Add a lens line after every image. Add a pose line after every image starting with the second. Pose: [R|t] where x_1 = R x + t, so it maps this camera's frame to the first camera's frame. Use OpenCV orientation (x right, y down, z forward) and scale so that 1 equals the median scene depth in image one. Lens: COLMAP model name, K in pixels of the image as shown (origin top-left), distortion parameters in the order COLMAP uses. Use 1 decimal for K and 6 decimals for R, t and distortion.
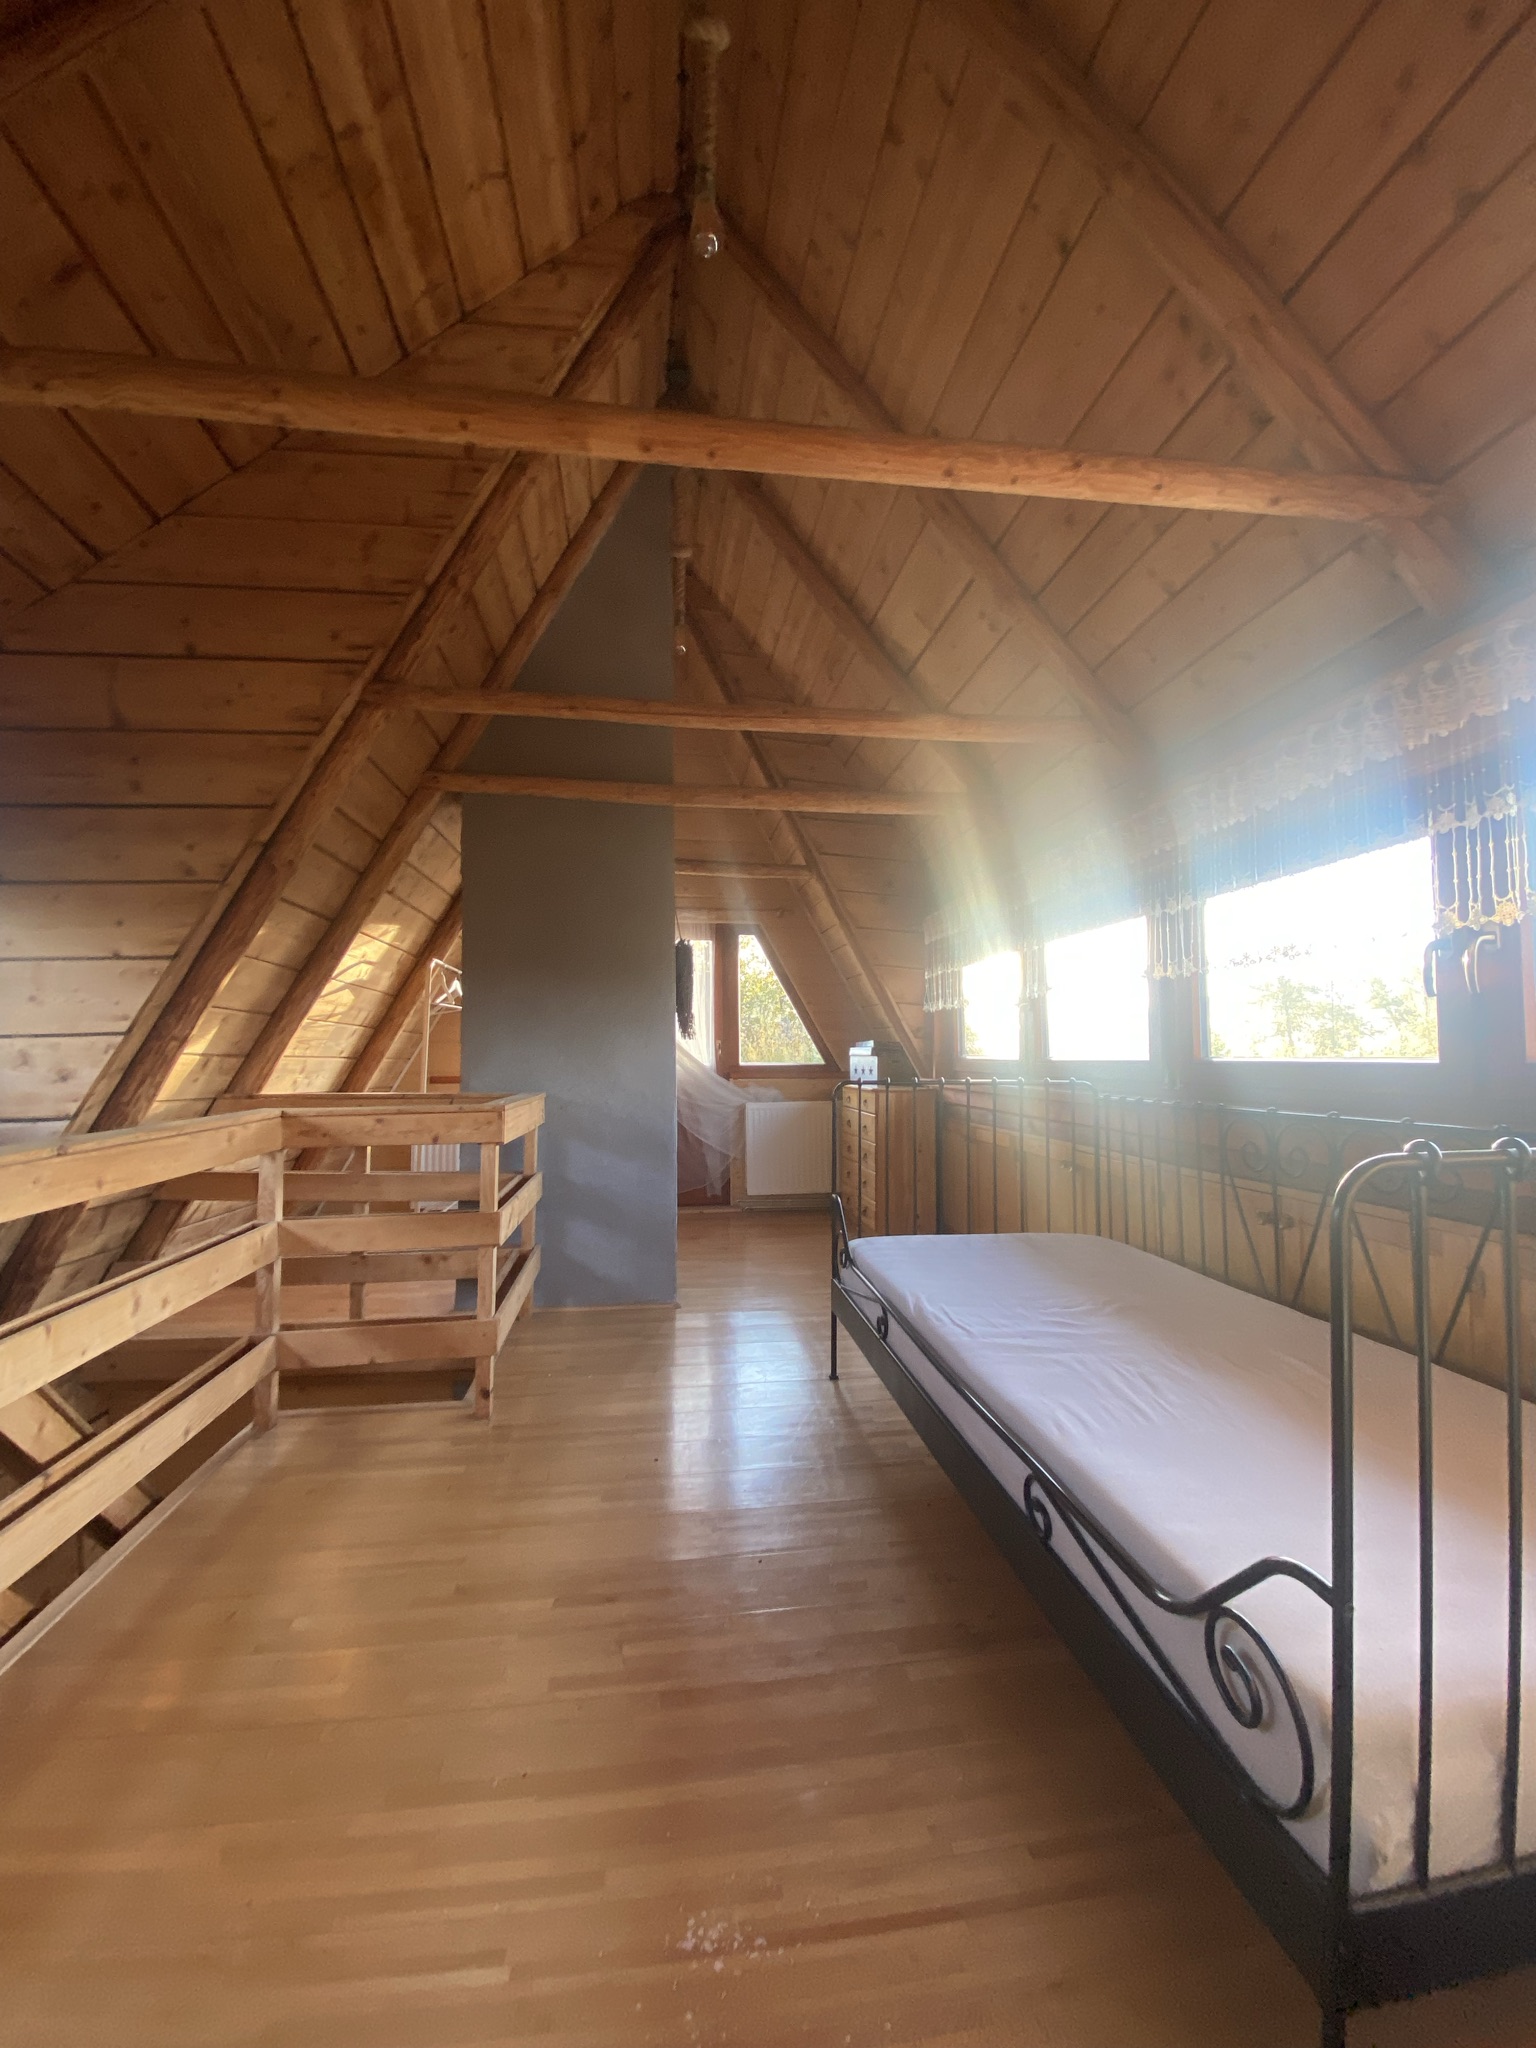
lens RADIAL K [[833.0, 0, 769.9], [0, 833.0, 1045.2], [0, 0, 1]] dist [-0.013594, -0.009600]
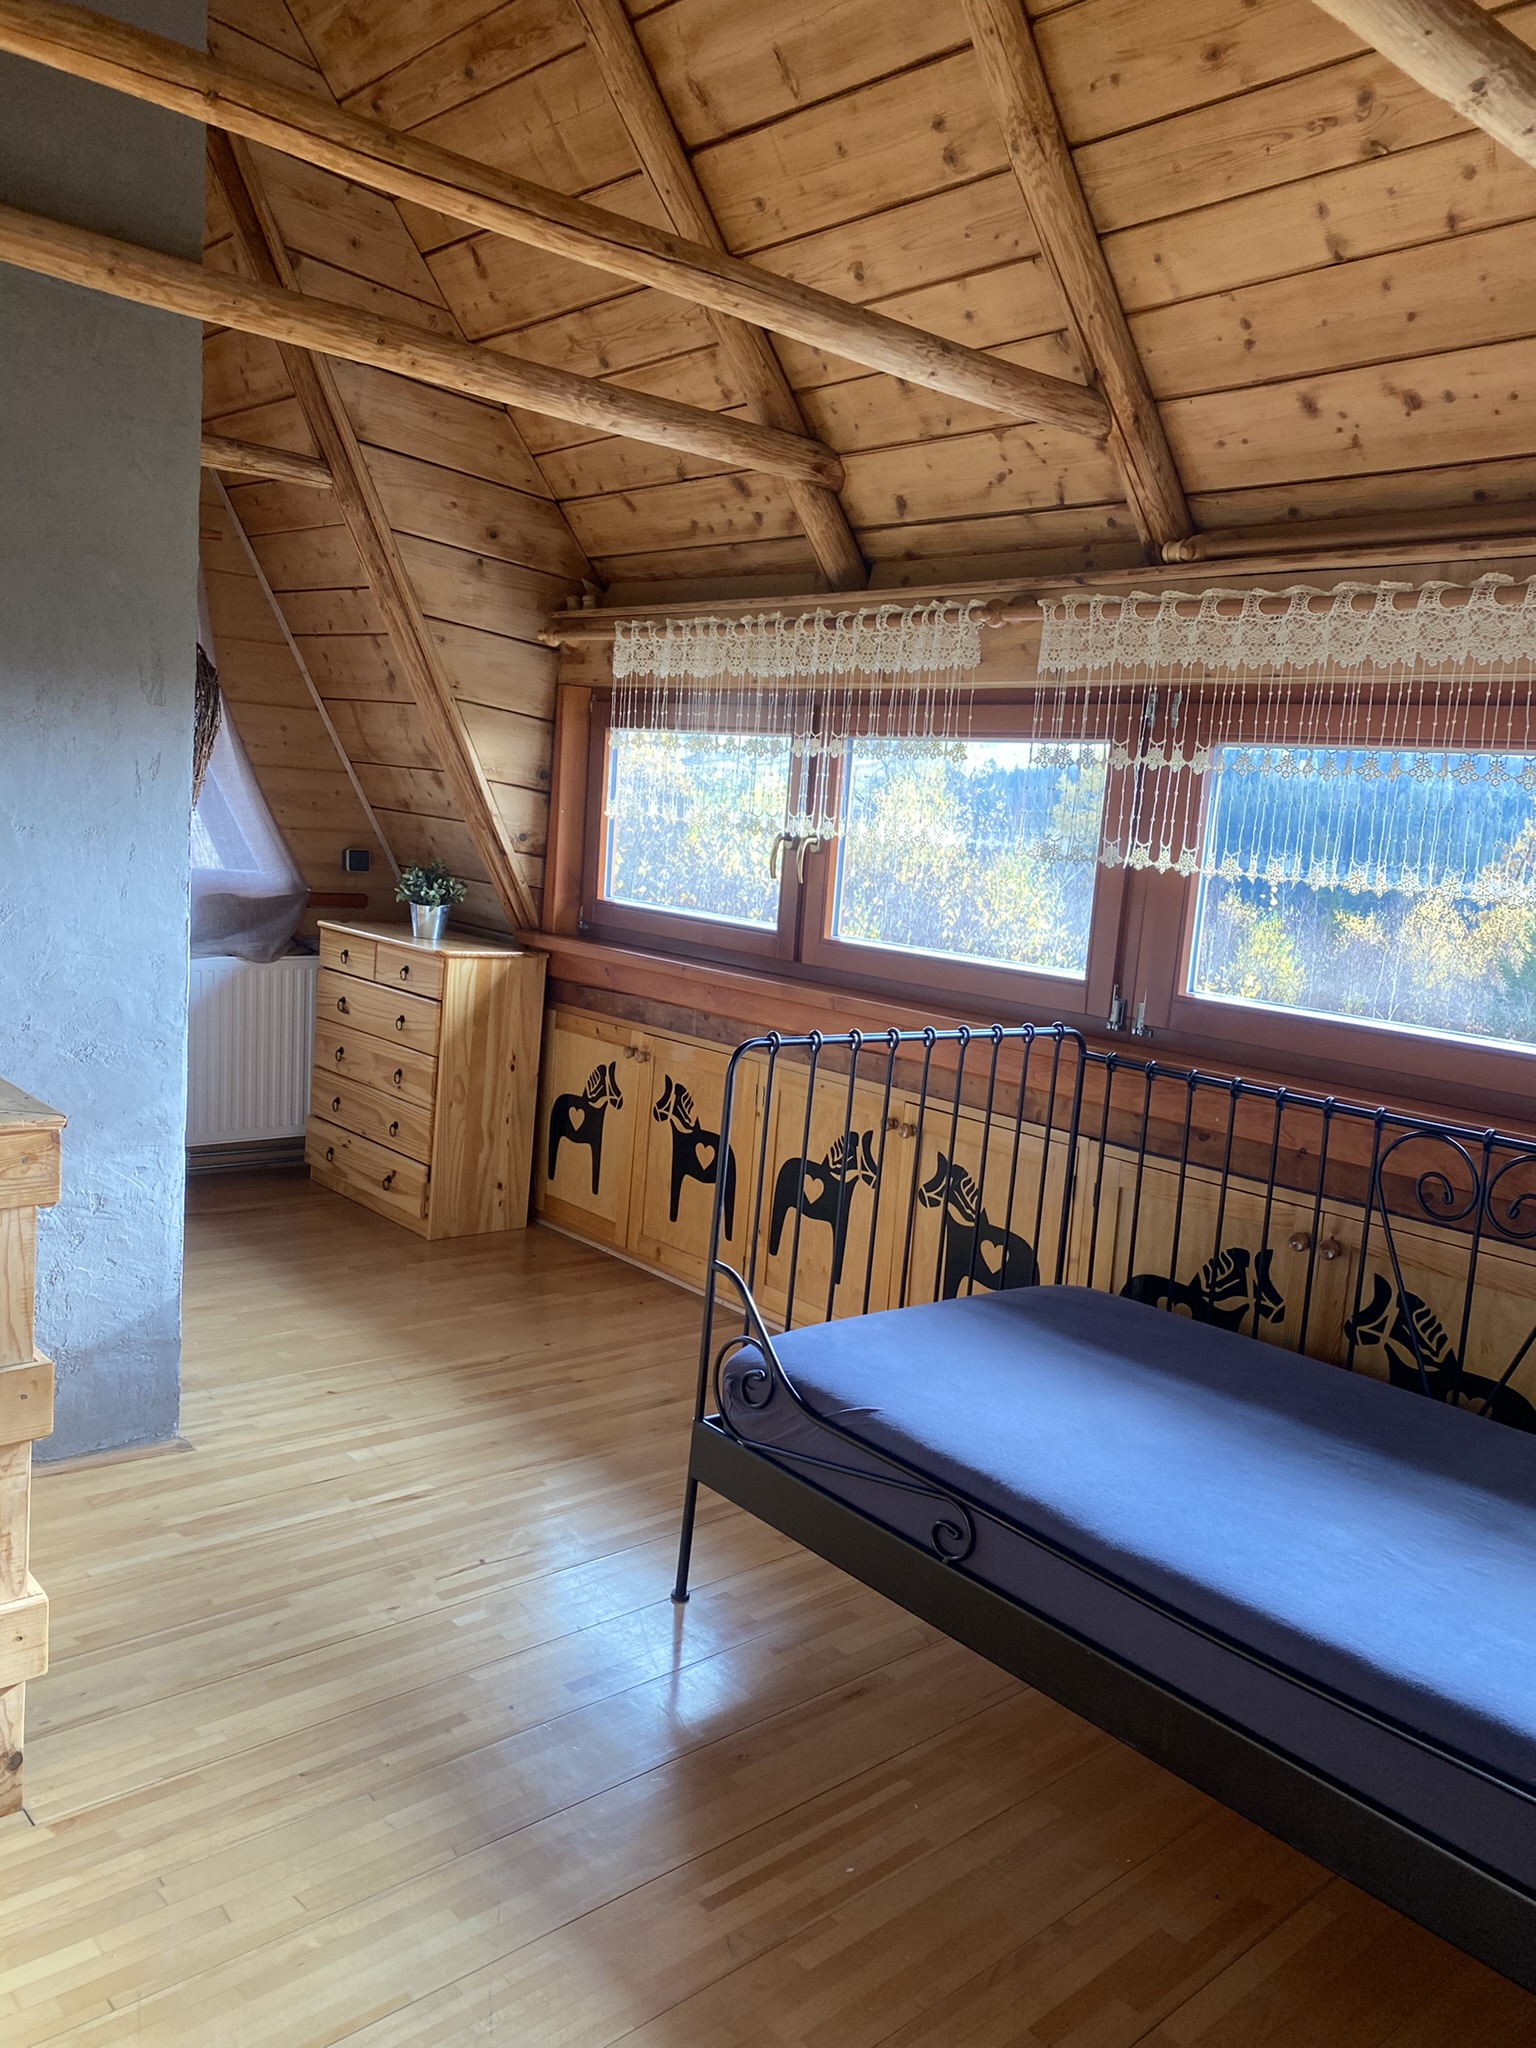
lens RADIAL K [[1556.9, 0, 781.6], [0, 1556.9, 1033.6], [0, 0, 1]] dist [0.050584, -0.088667]
pose [[0.824672, -0.010535, 0.565513, -0.431224], [-0.093489, 0.983535, 0.154655, -0.110384], [-0.557831, -0.180409, 0.810109, 0.170315]]
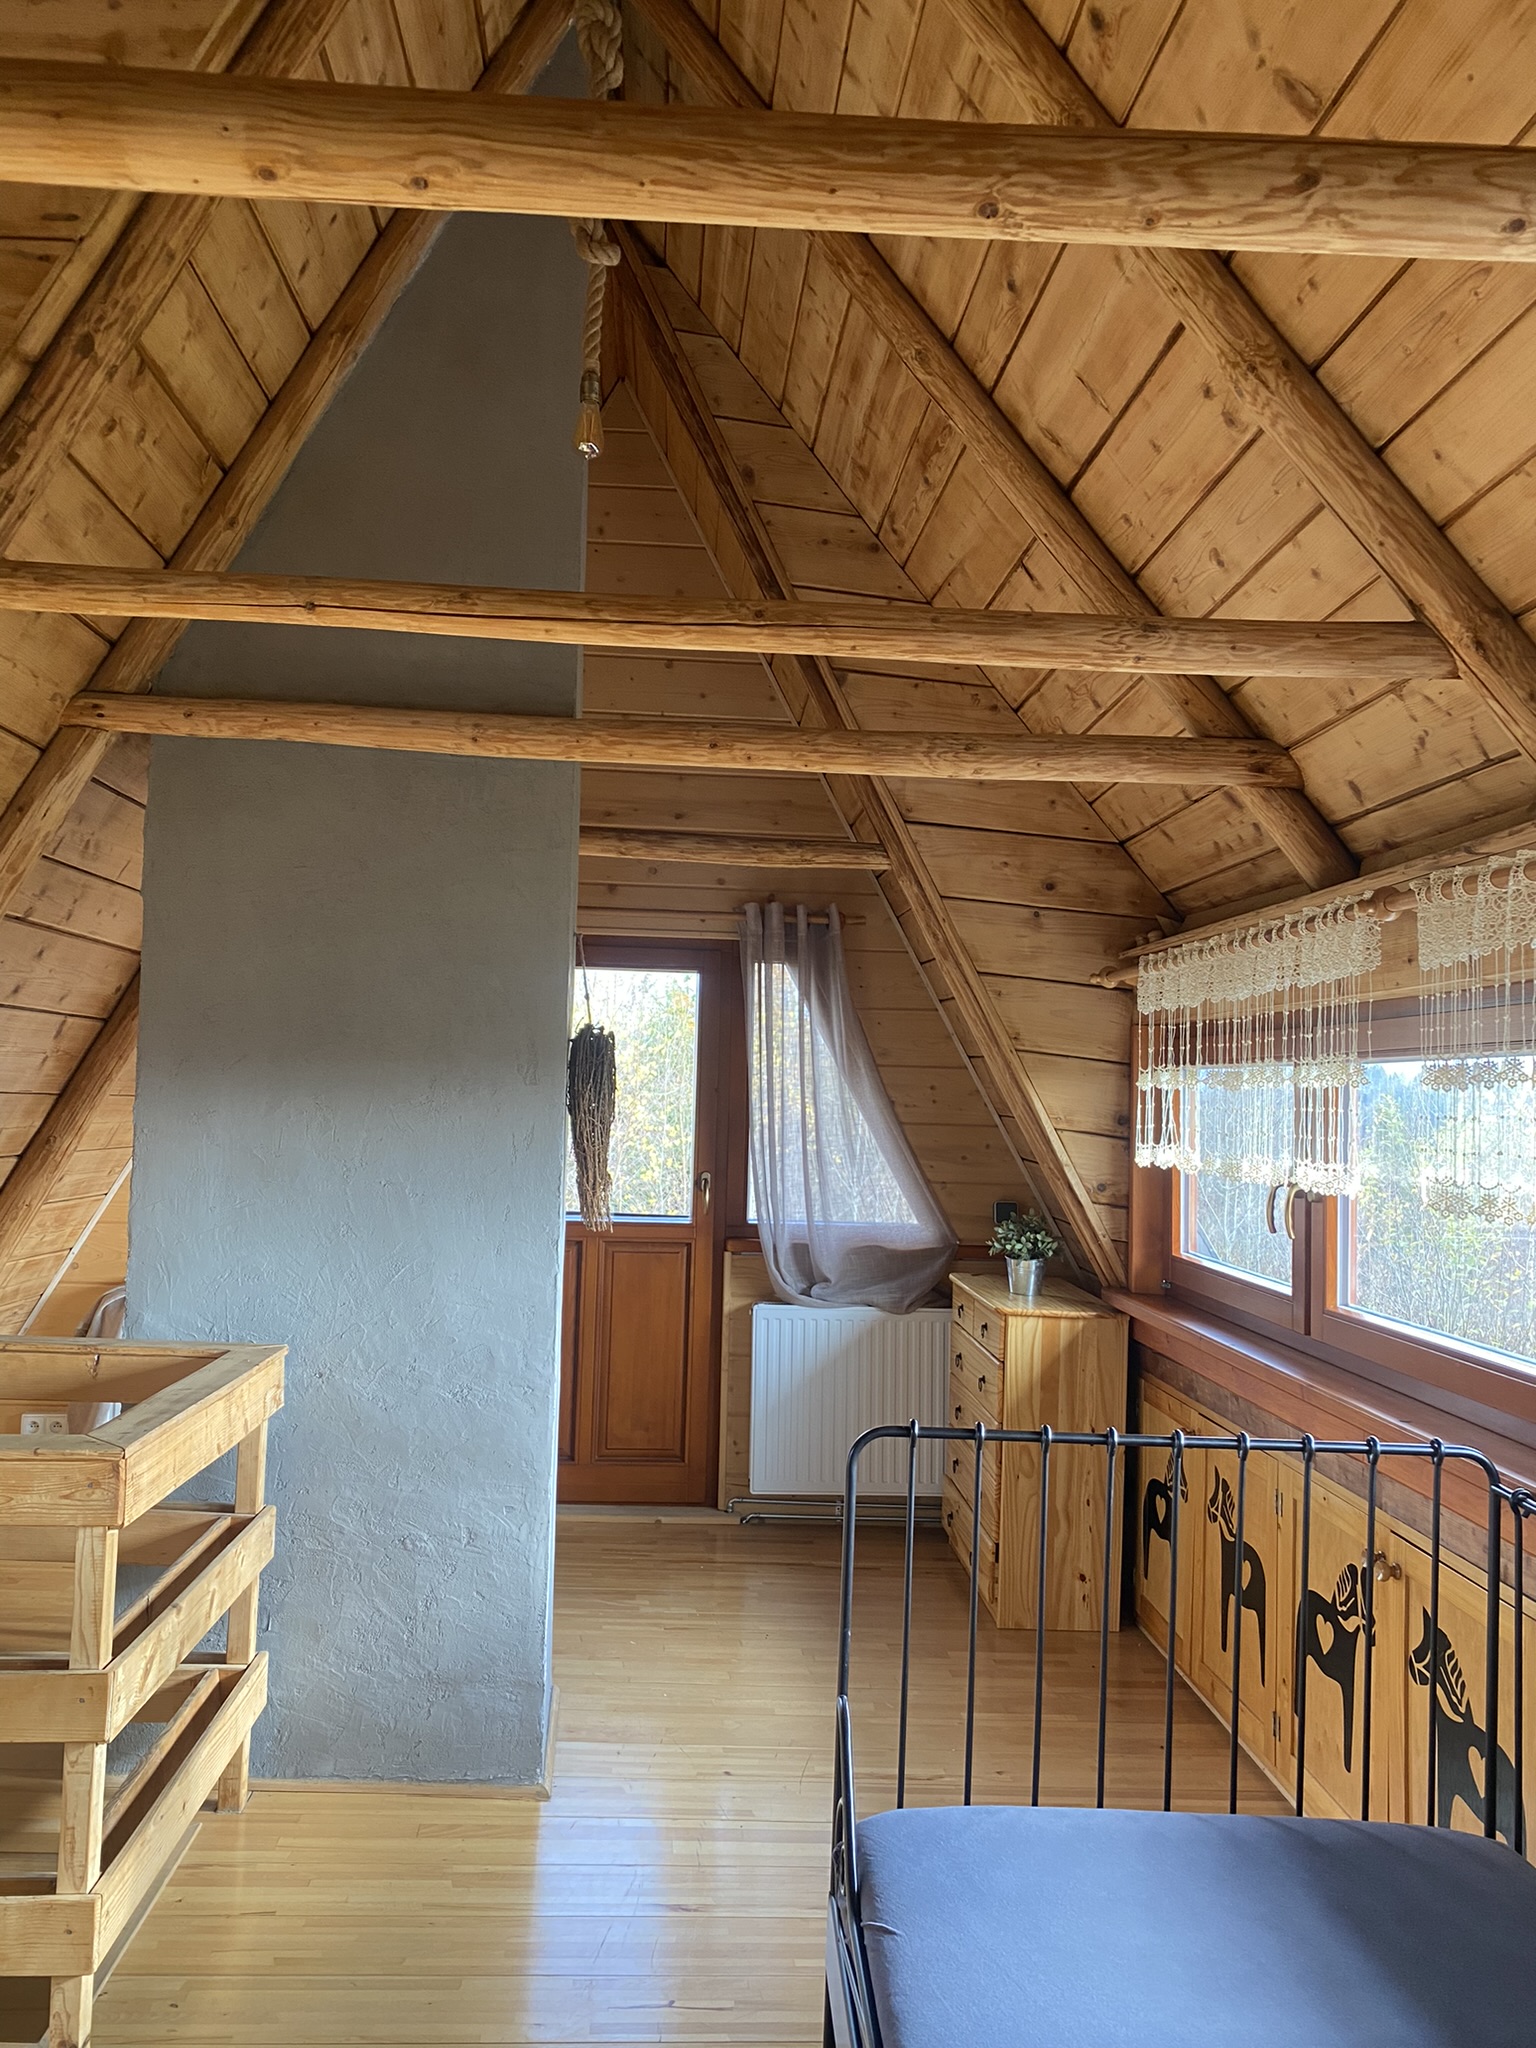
lens RADIAL K [[1556.9, 0, 759.9], [0, 1556.9, 1028.1], [0, 0, 1]] dist [0.050584, -0.088667]
pose [[0.995517, 0.031123, -0.089319, 0.106172], [-0.033273, 0.999189, -0.022691, -0.147953], [0.088540, 0.025561, 0.995745, 0.121271]]
